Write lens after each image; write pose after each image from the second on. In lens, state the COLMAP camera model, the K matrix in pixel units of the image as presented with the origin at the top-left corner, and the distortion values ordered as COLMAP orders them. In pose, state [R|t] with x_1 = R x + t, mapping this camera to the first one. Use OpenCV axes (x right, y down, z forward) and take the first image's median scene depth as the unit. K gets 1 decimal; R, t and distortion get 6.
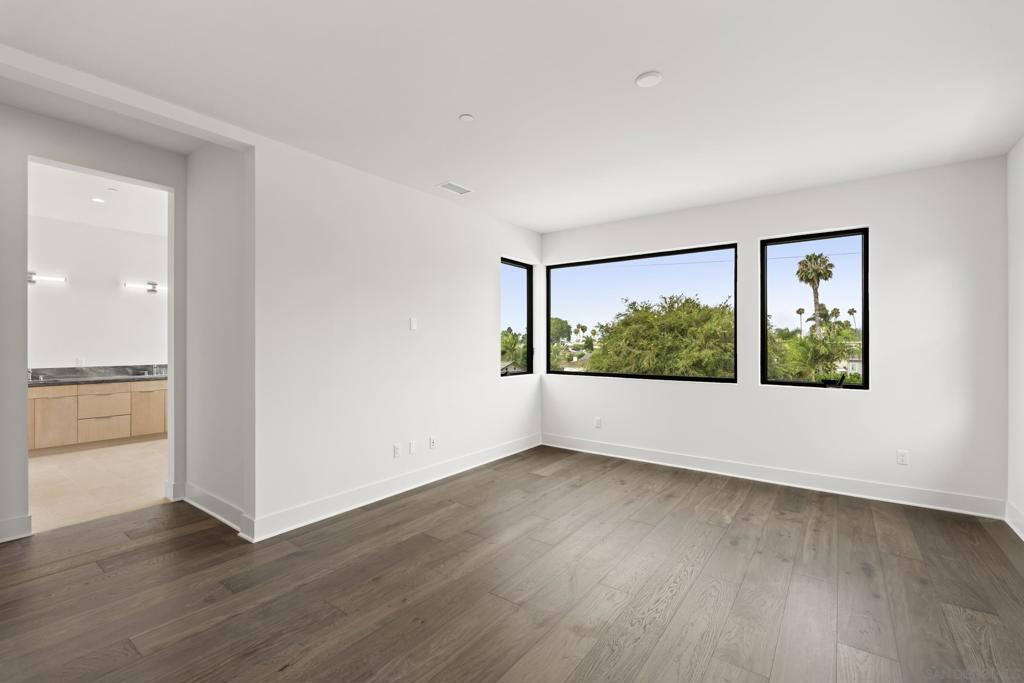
lens RADIAL K [[445.0, 0, 513.3], [0, 445.0, 344.3], [0, 0, 1]] dist [0.000423, 0.000041]
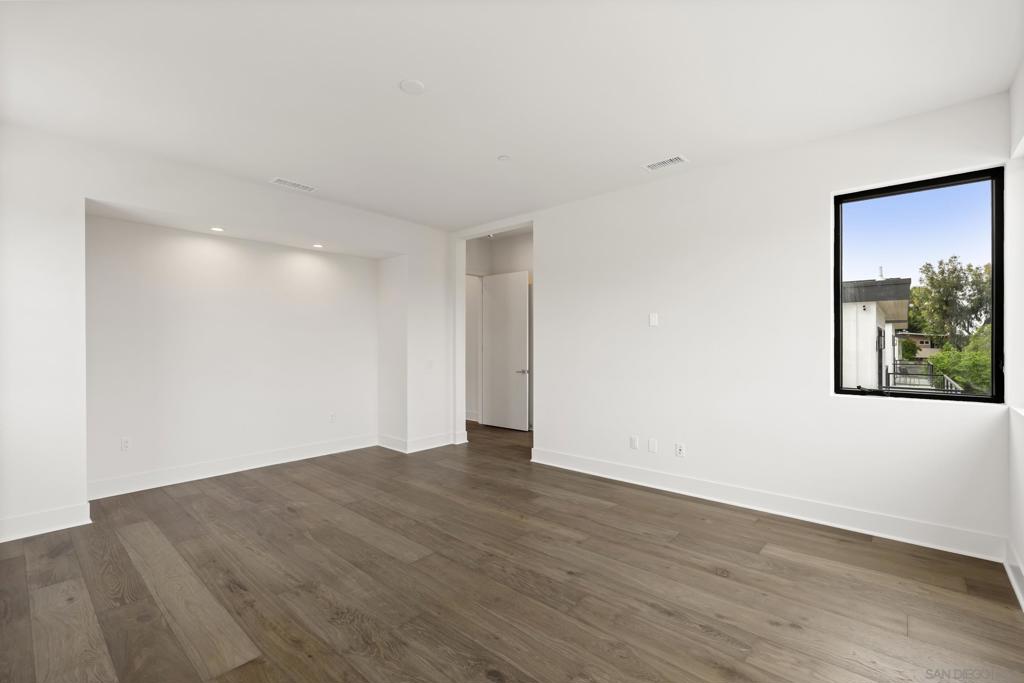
lens RADIAL K [[445.0, 0, 513.3], [0, 445.0, 344.3], [0, 0, 1]] dist [0.000423, 0.000041]
pose [[-0.089018, -0.002282, -0.996027, 0.806832], [0.002882, 0.999993, -0.002549, 0.010232], [0.996026, -0.003097, -0.089010, 0.811147]]
